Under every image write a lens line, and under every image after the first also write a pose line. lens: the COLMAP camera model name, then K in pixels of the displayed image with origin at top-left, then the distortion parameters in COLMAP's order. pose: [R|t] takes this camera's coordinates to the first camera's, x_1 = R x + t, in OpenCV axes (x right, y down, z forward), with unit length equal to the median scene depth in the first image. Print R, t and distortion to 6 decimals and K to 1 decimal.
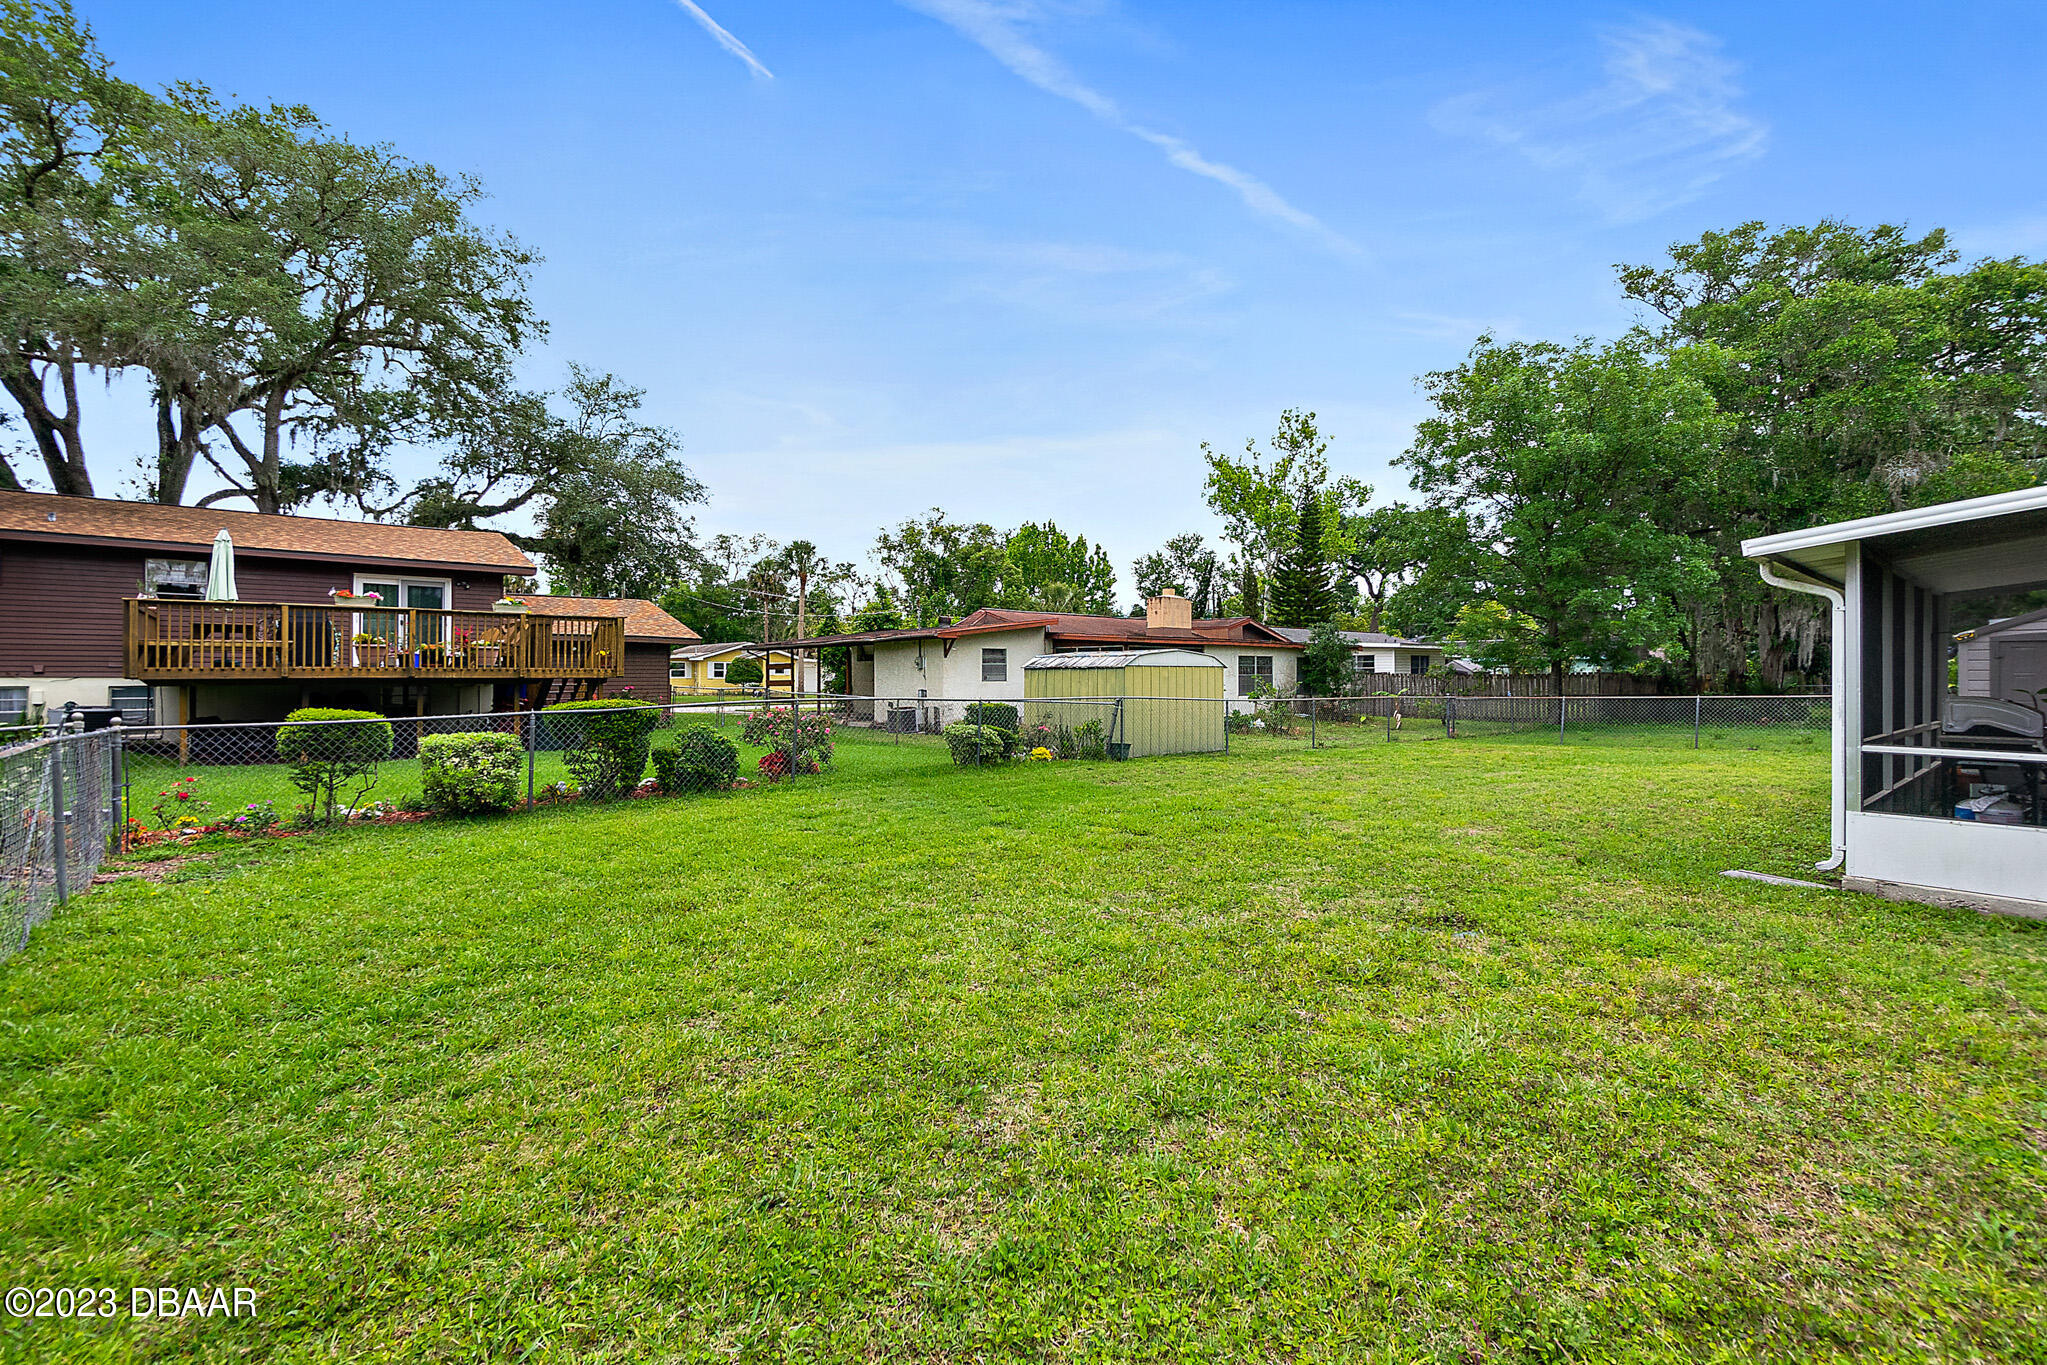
lens RADIAL K [[890.0, 0, 1010.8], [0, 890.0, 675.9], [0, 0, 1]] dist [0.003412, -0.000165]
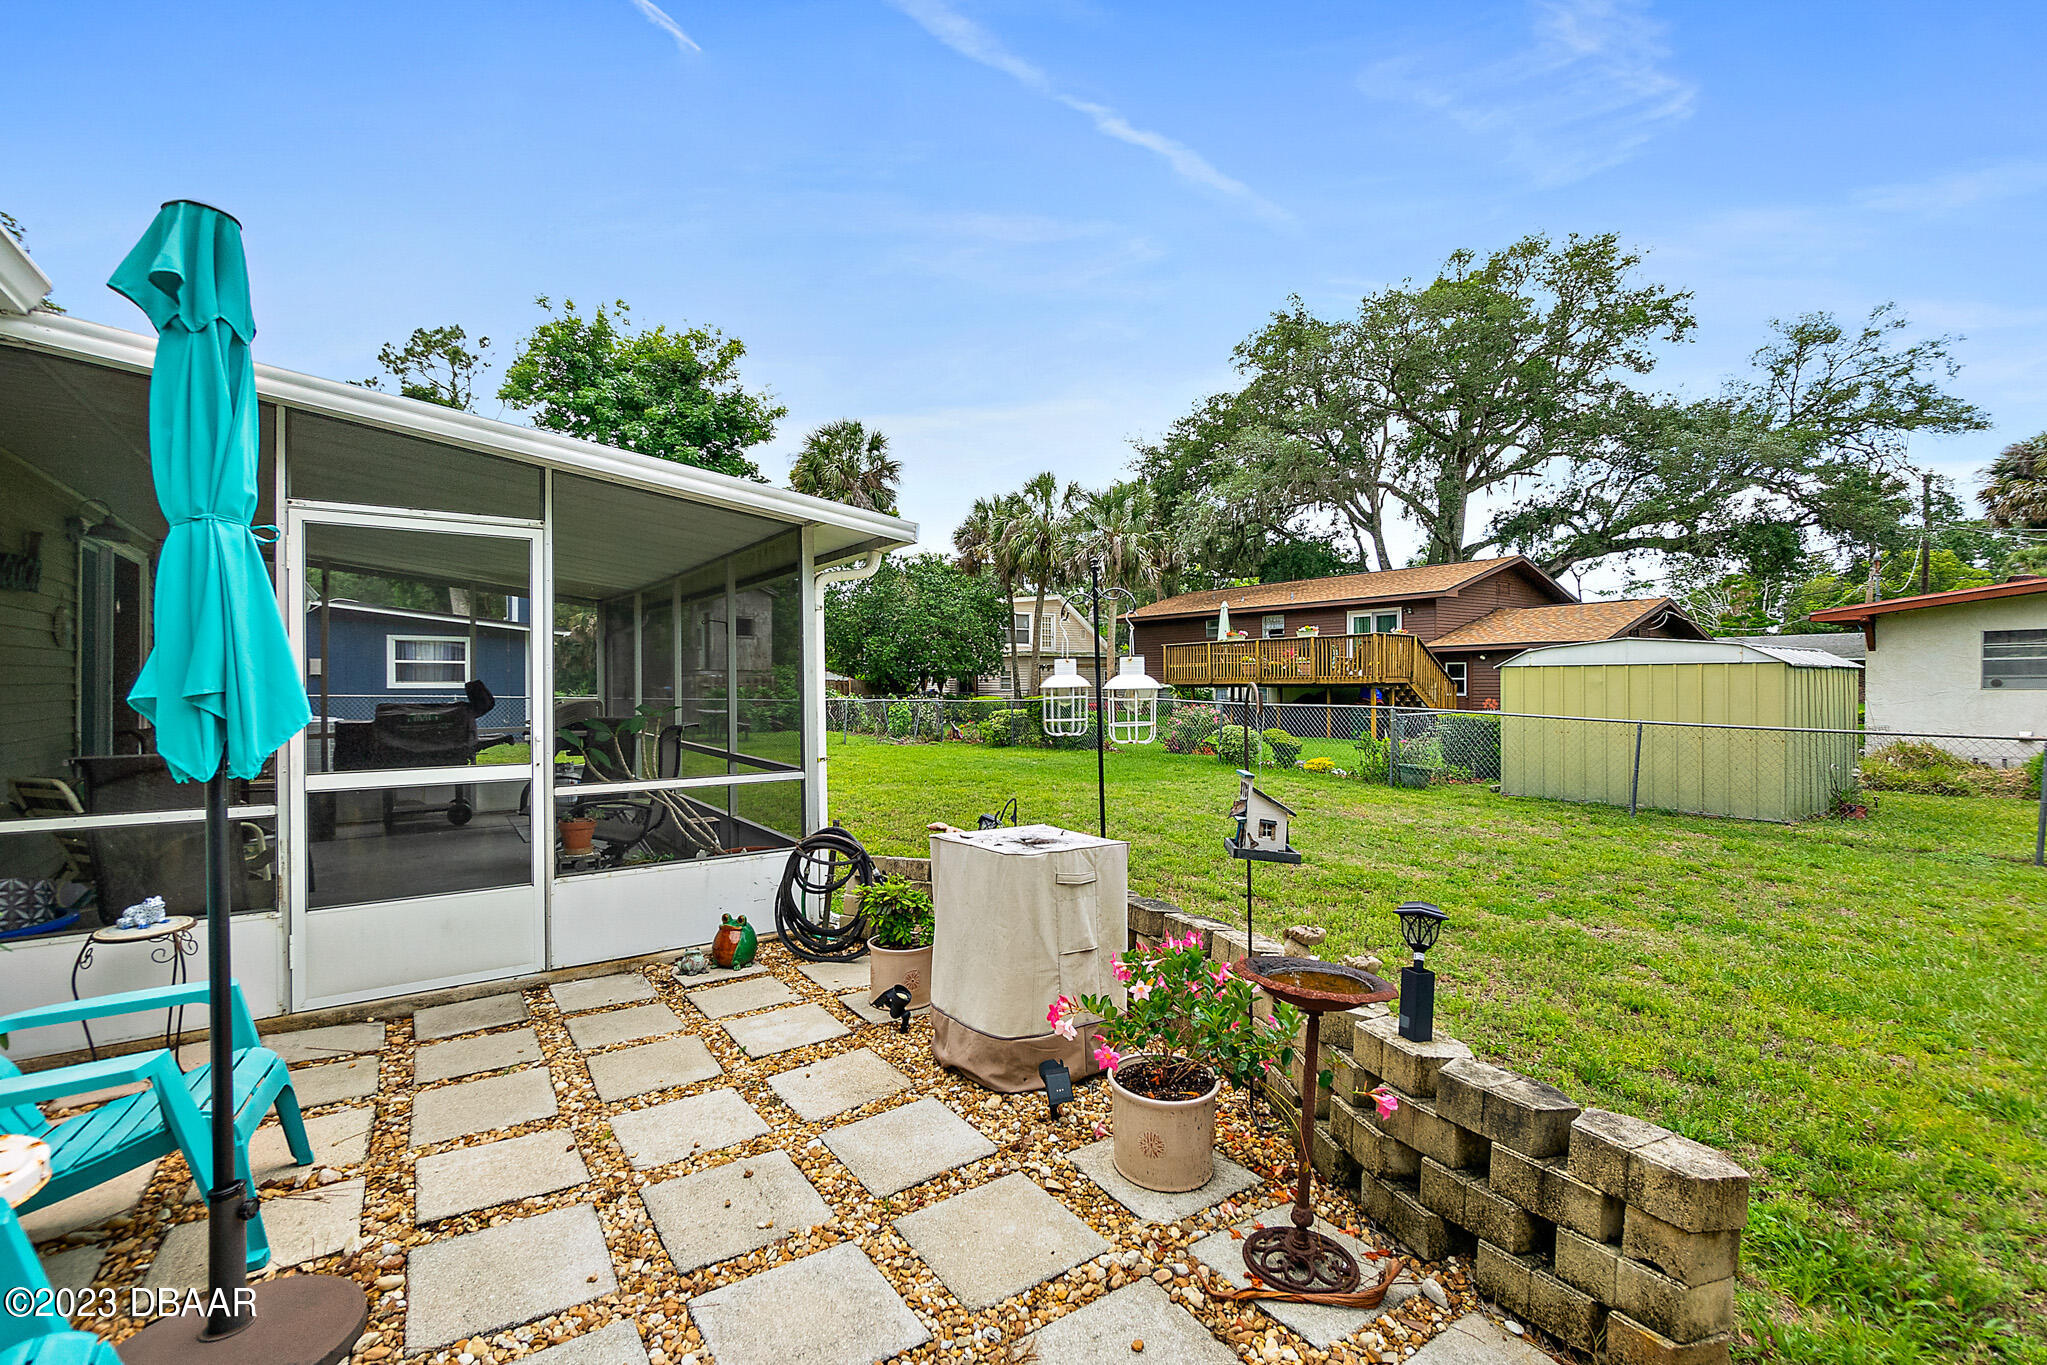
lens RADIAL K [[890.0, 0, 1010.8], [0, 890.0, 675.9], [0, 0, 1]] dist [0.003412, -0.000165]
pose [[-0.081499, -0.008984, -0.996633, 0.711972], [0.003218, 0.999952, -0.009277, 0.000511], [0.996668, -0.003964, -0.081466, 0.551057]]
